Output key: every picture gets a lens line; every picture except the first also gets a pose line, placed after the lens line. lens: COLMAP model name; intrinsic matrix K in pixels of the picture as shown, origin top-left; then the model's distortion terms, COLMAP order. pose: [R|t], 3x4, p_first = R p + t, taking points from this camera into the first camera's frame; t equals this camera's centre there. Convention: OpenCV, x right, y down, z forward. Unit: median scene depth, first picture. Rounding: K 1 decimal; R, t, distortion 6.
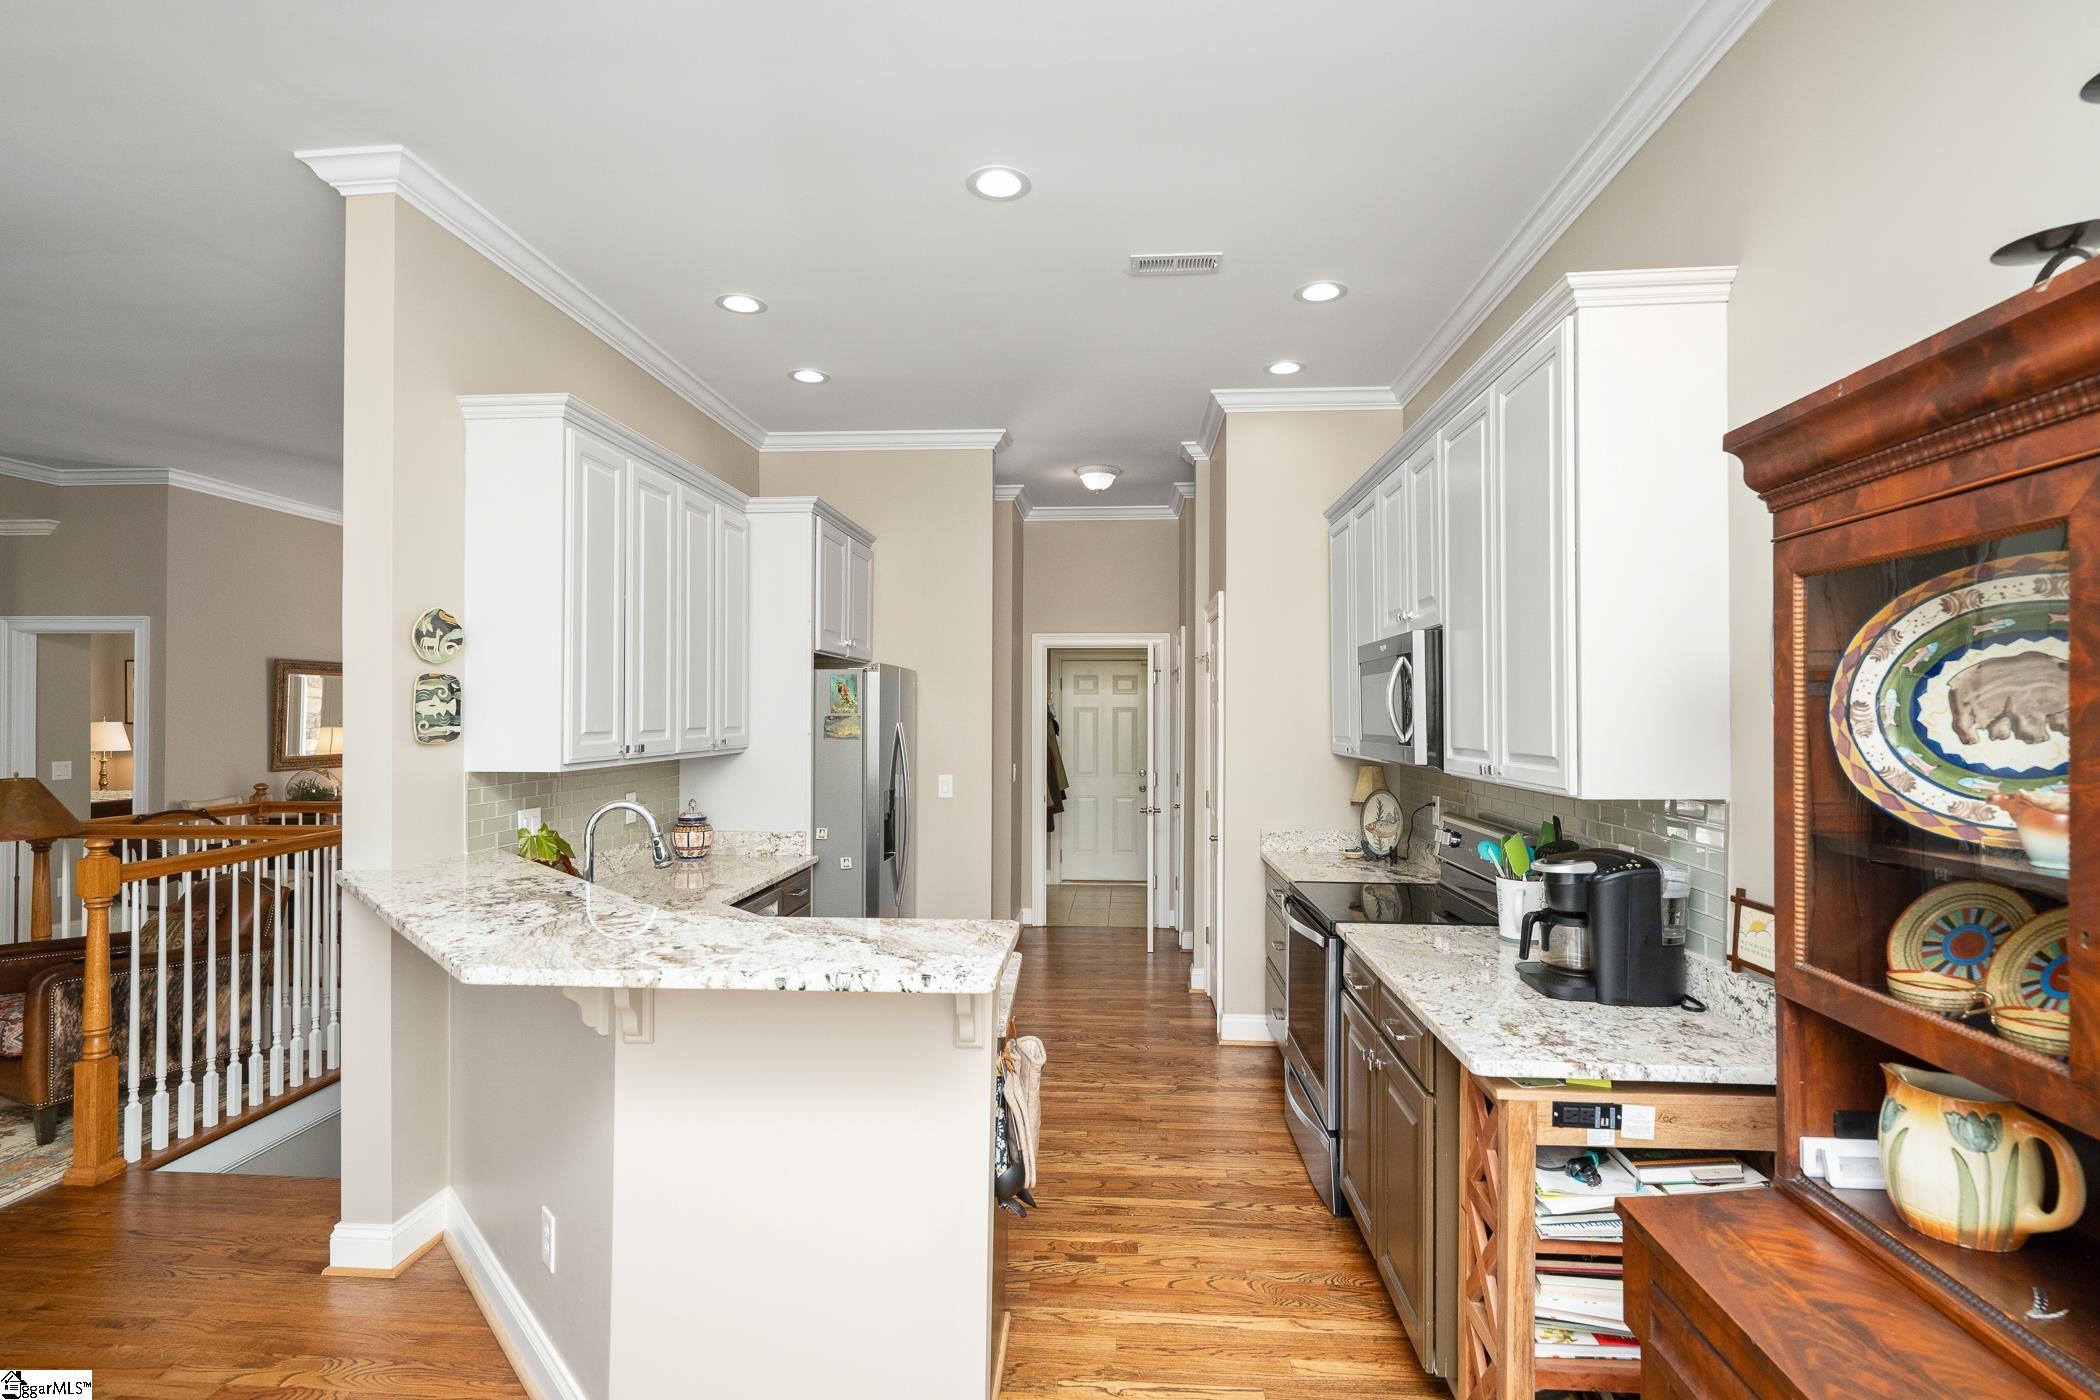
lens RADIAL K [[1063.4, 0, 1038.9], [0, 1063.4, 703.1], [0, 0, 1]] dist [0.003946, -0.001016]
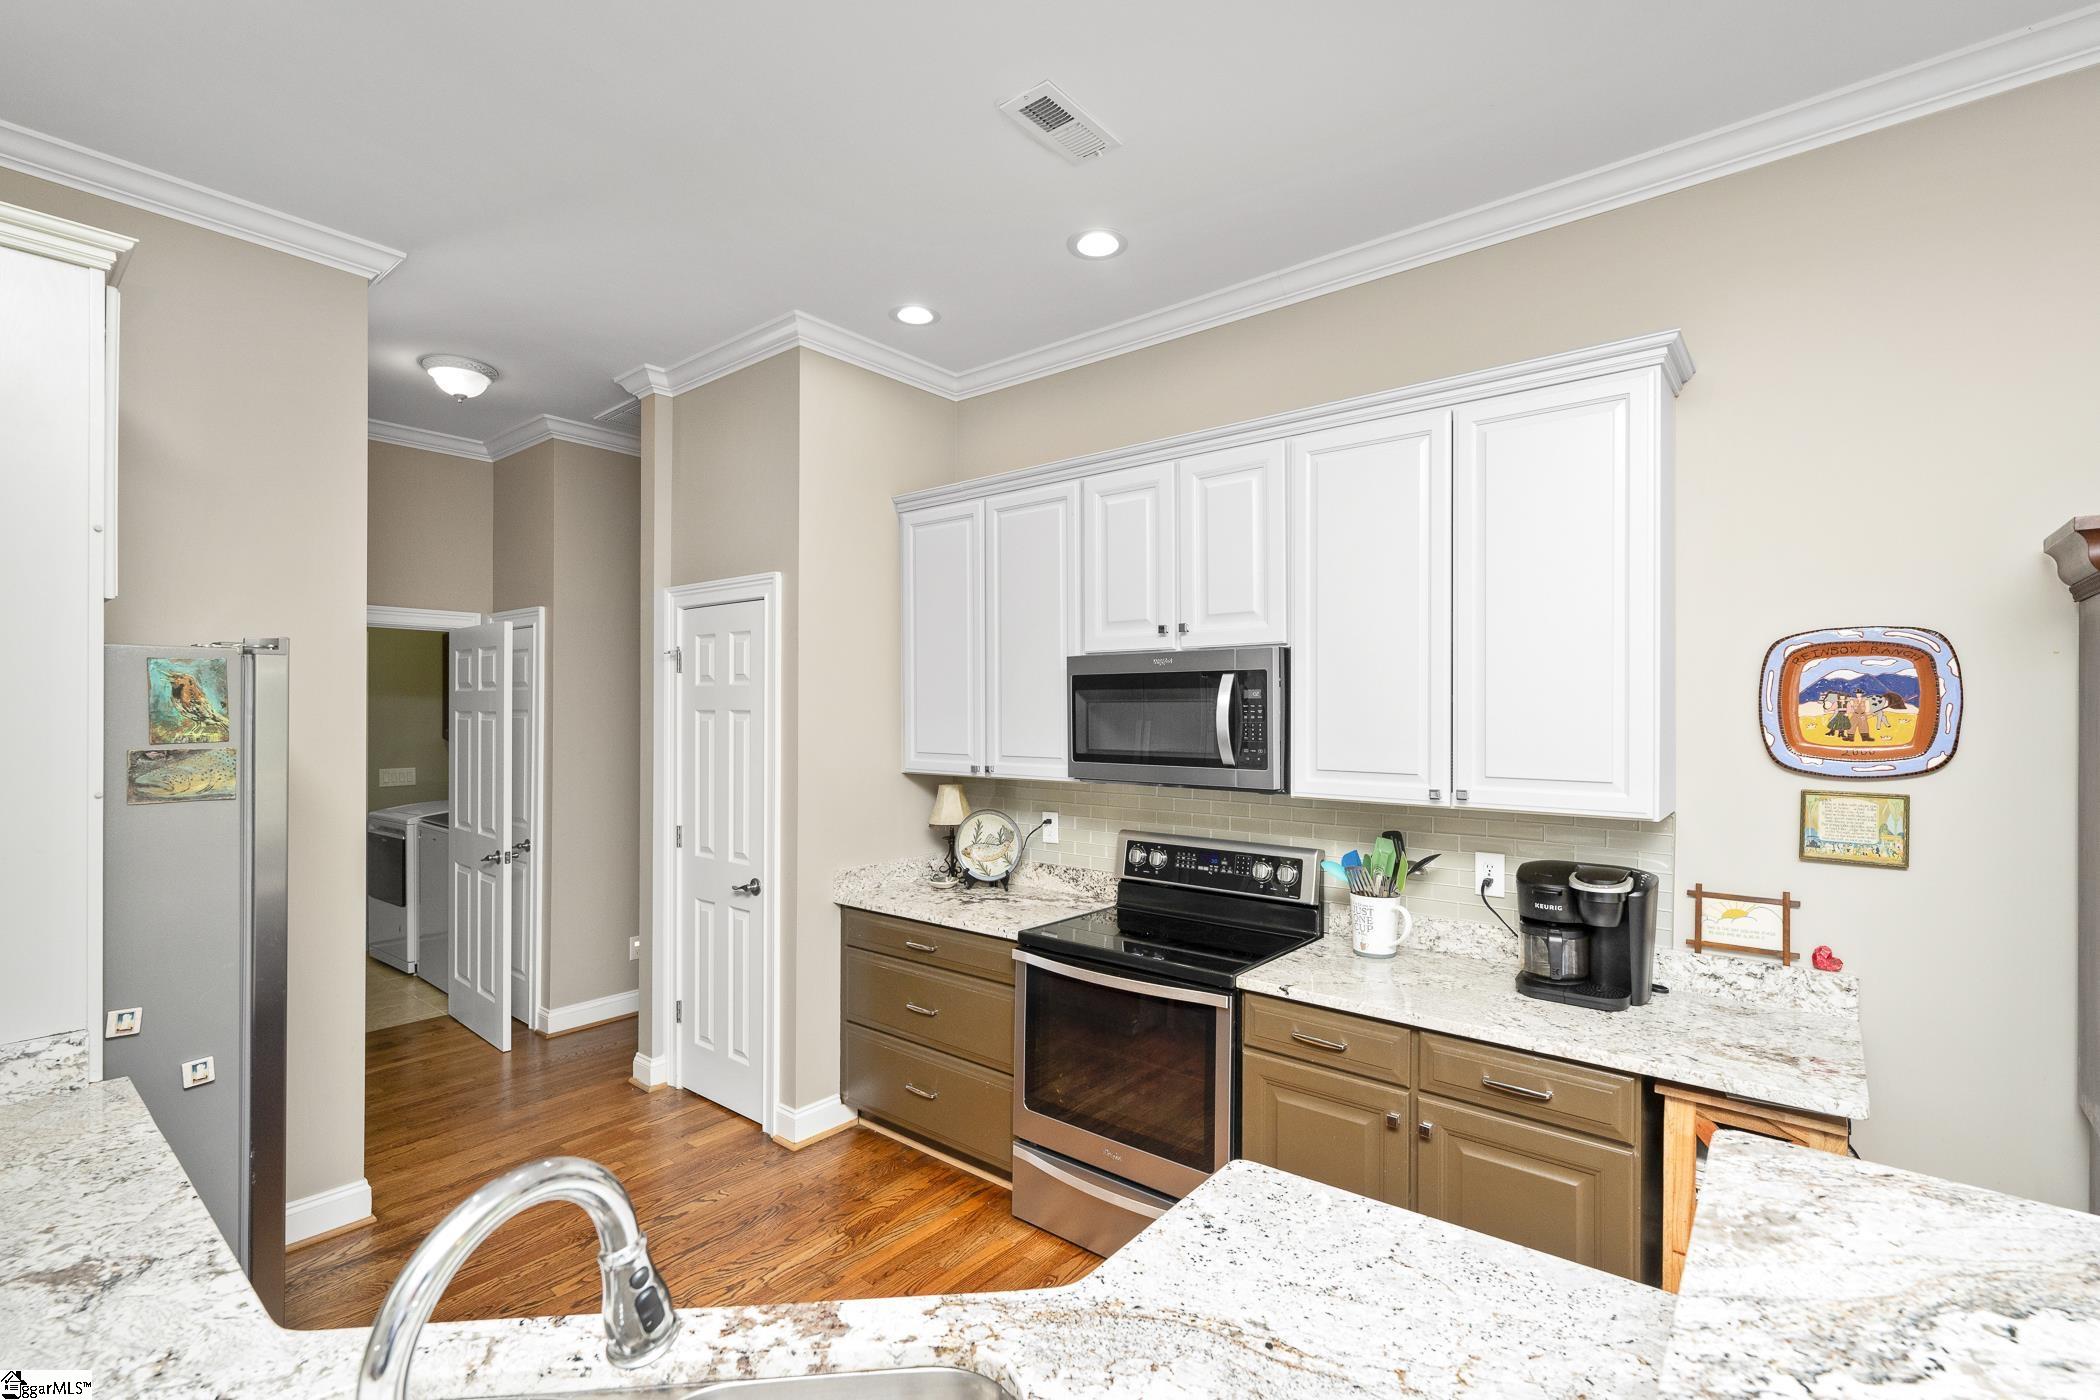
lens RADIAL K [[946.9, 0, 1055.8], [0, 946.9, 707.3], [0, 0, 1]] dist [-0.002357, 0.000450]
pose [[0.569018, 0.001181, 0.822324, -0.414534], [-0.010390, 0.999929, 0.005753, -0.016823], [-0.822260, -0.011817, 0.568990, 0.633635]]
